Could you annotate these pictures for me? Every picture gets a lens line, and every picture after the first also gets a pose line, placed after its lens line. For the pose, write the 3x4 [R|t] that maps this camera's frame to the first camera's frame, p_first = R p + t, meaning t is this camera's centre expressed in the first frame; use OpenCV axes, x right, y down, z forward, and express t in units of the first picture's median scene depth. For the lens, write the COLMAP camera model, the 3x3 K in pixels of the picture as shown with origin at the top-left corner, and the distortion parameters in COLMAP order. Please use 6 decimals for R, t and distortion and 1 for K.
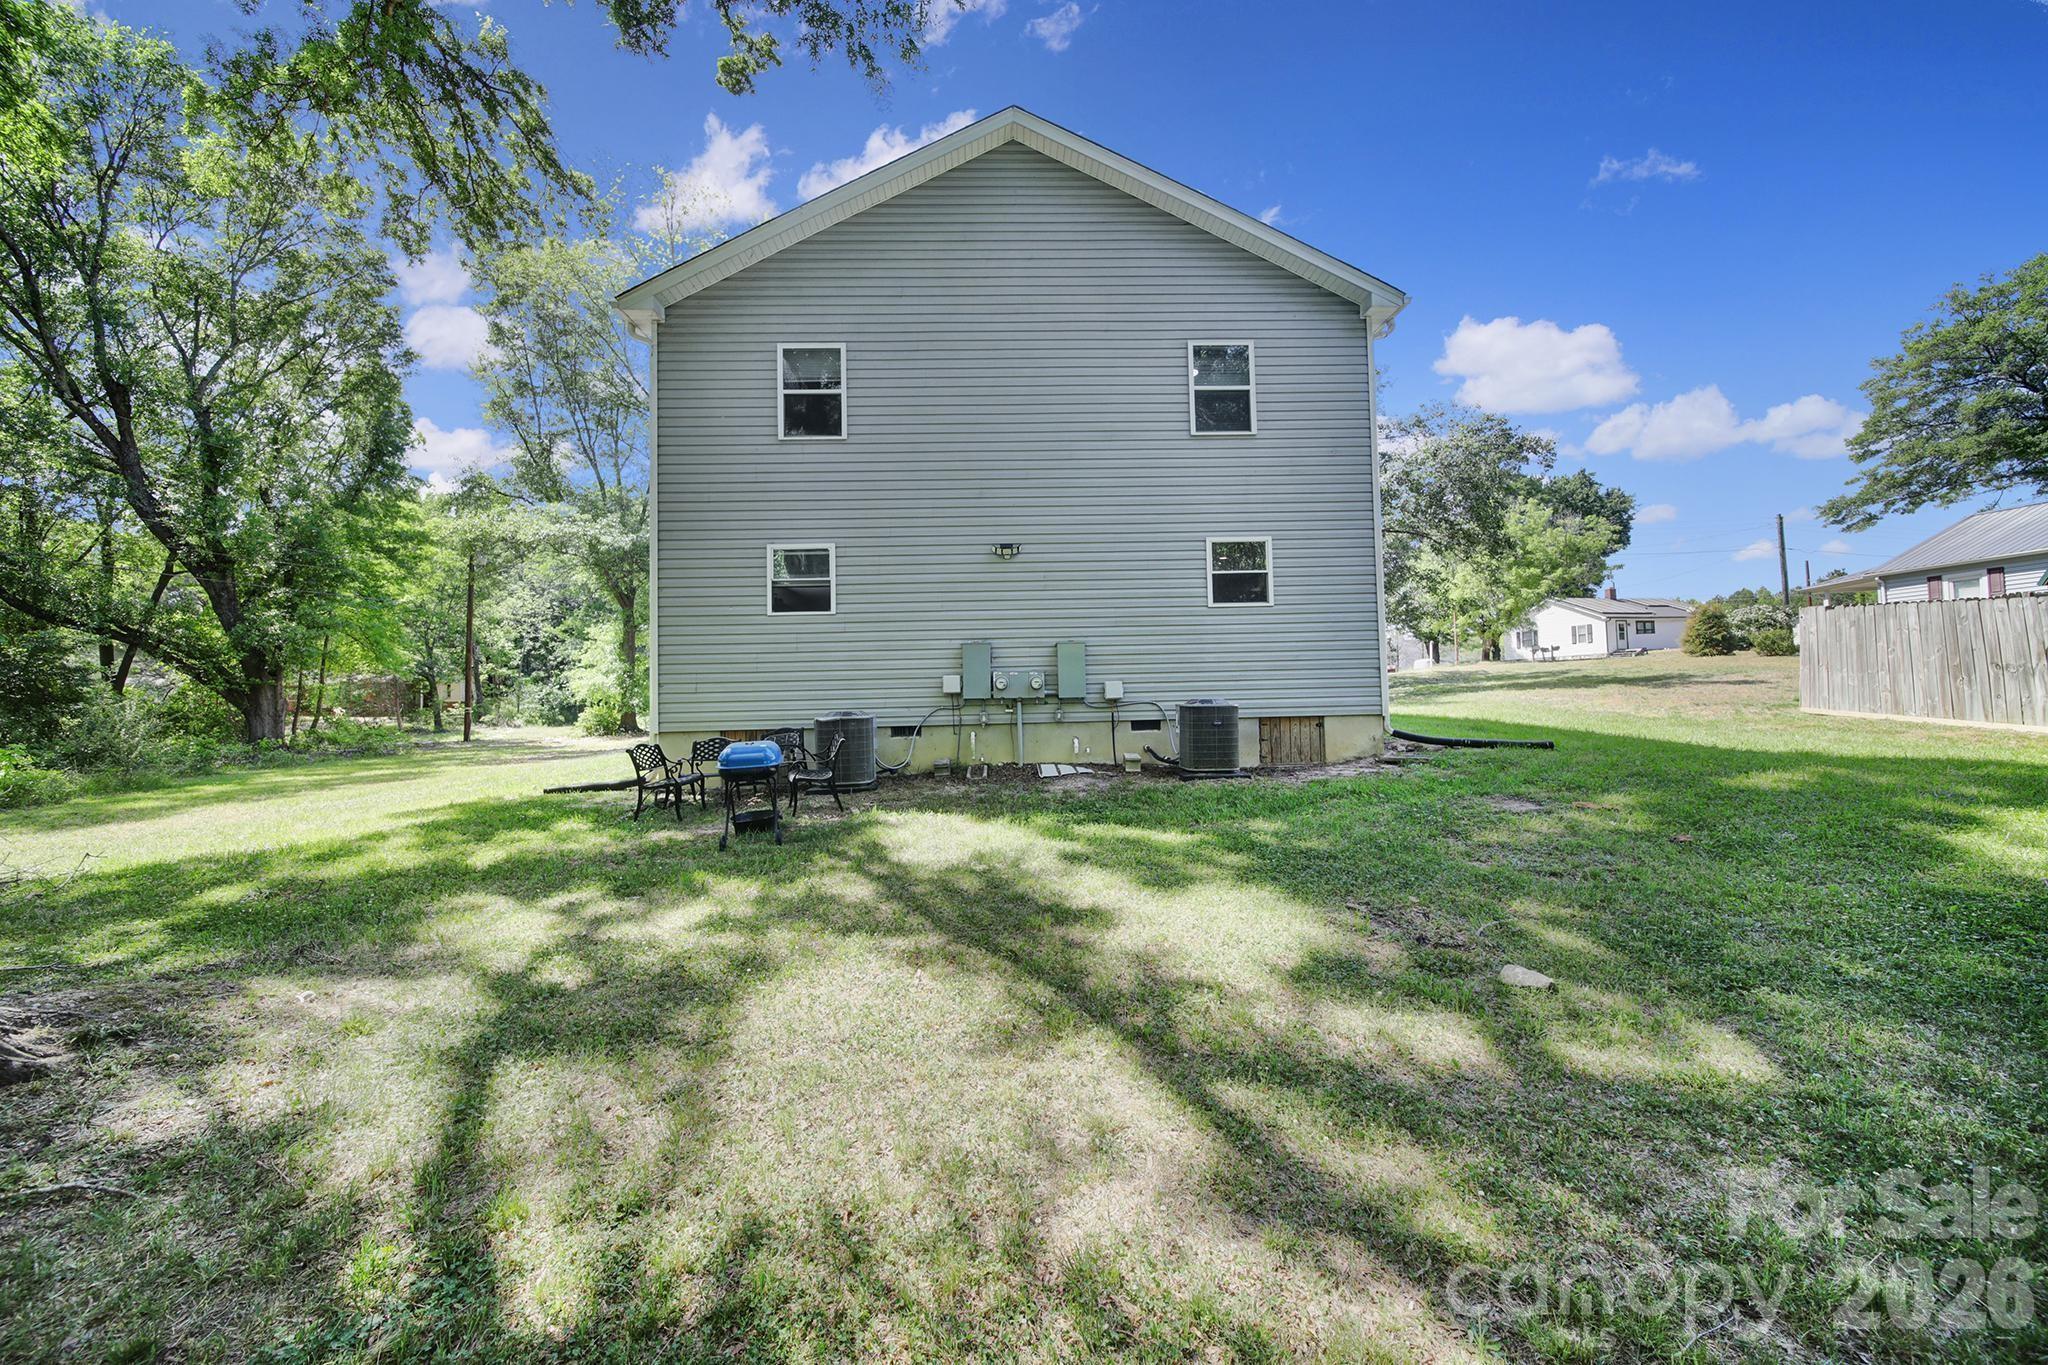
lens RADIAL K [[719.7, 0, 1018.9], [0, 719.7, 666.7], [0, 0, 1]] dist [-0.001960, -0.000462]
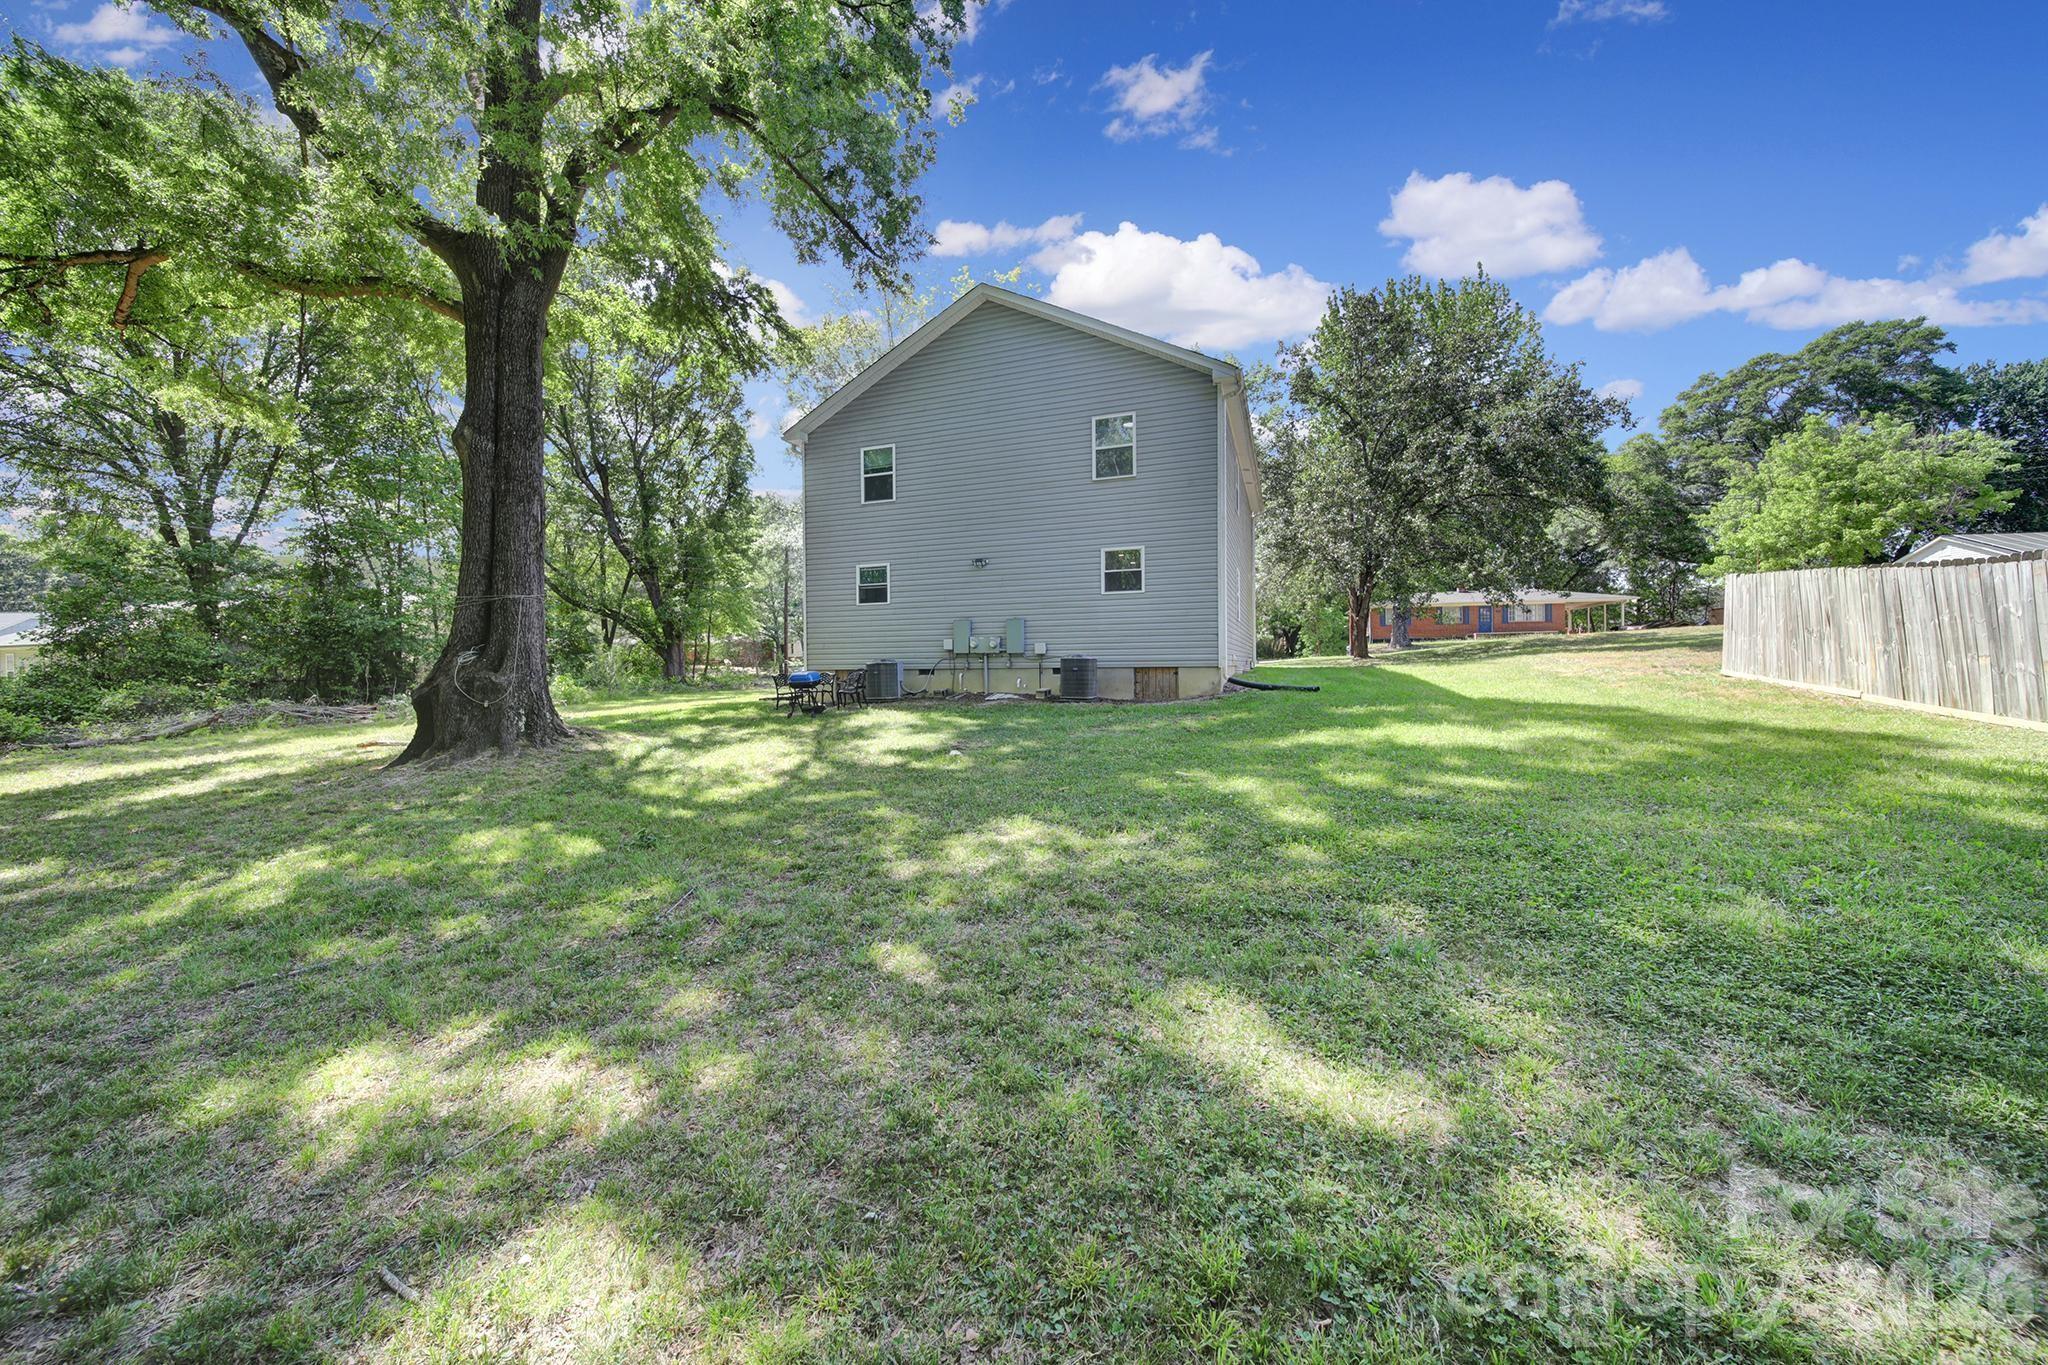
lens RADIAL K [[719.7, 0, 1018.9], [0, 719.7, 666.7], [0, 0, 1]] dist [-0.001960, -0.000462]
pose [[0.924816, 0.015003, -0.380120, 0.343376], [0.005435, 0.998599, 0.052635, -0.005649], [0.380377, -0.050744, 0.923438, -0.243476]]
